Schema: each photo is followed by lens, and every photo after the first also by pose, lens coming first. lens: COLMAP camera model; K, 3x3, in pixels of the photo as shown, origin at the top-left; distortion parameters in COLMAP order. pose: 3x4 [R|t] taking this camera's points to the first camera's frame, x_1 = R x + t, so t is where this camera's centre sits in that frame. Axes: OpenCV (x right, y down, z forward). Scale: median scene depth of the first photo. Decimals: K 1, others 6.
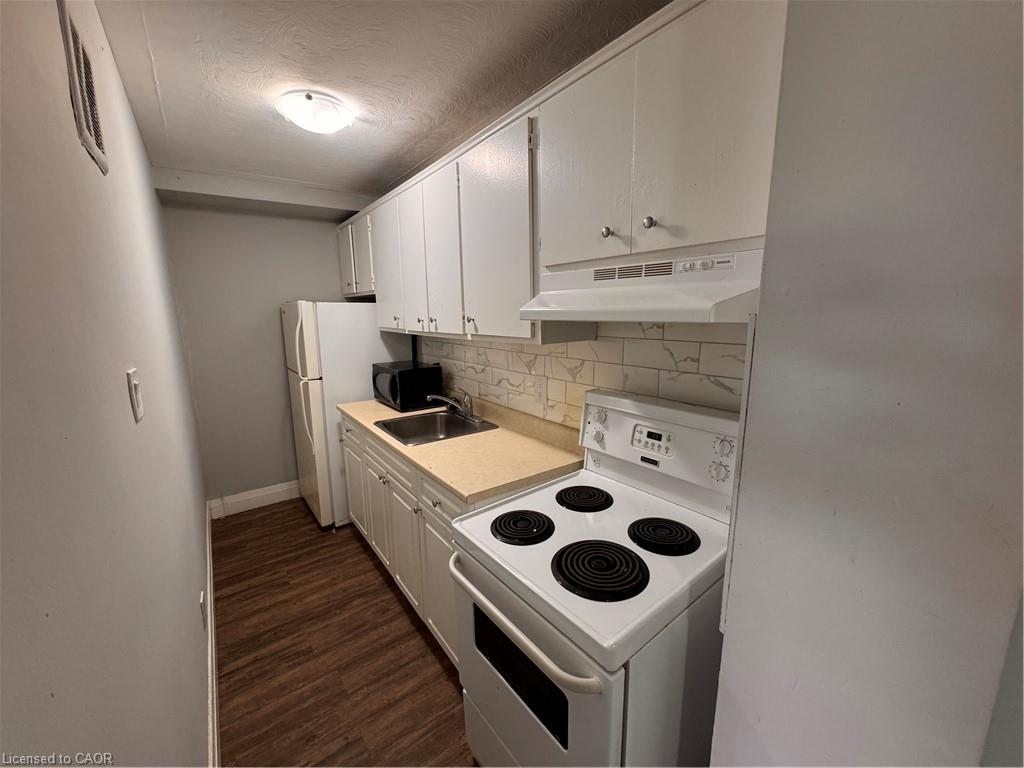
lens RADIAL K [[408.5, 0, 512.4], [0, 408.5, 381.2], [0, 0, 1]] dist [-0.002108, 0.000672]
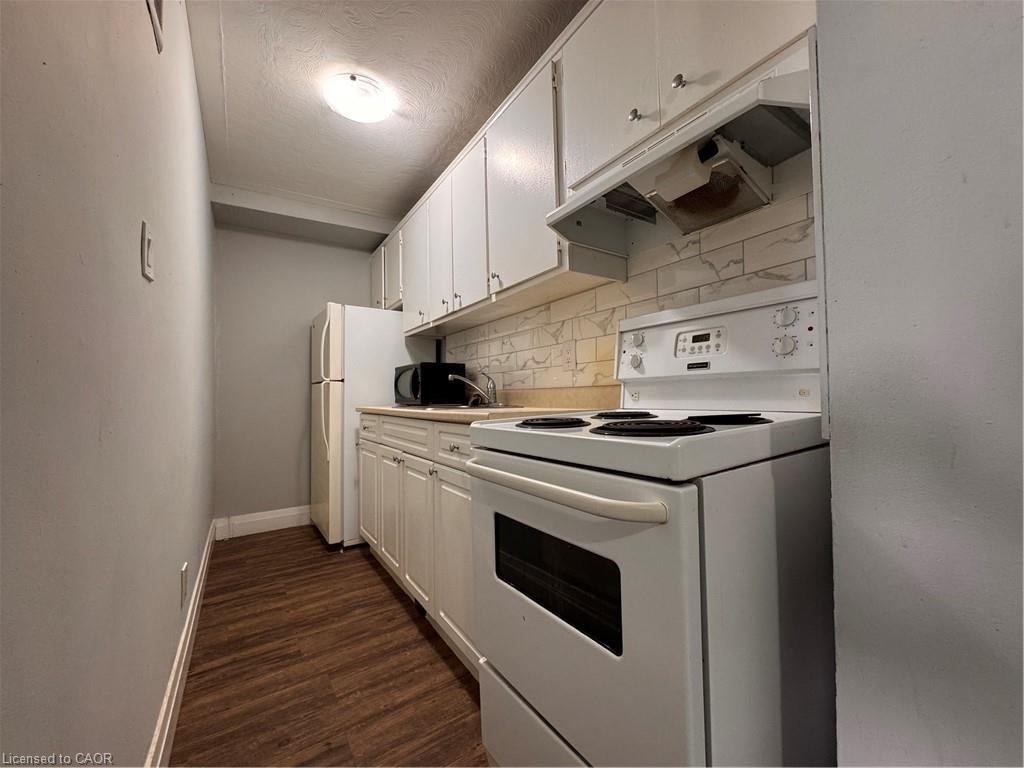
lens RADIAL K [[408.5, 0, 512.7], [0, 408.5, 382.5], [0, 0, 1]] dist [-0.002108, 0.000672]
pose [[0.998249, -0.007591, -0.058656, -0.005224], [-0.004808, 0.978031, -0.208403, 0.307536], [0.058950, 0.208320, 0.976282, 0.100909]]
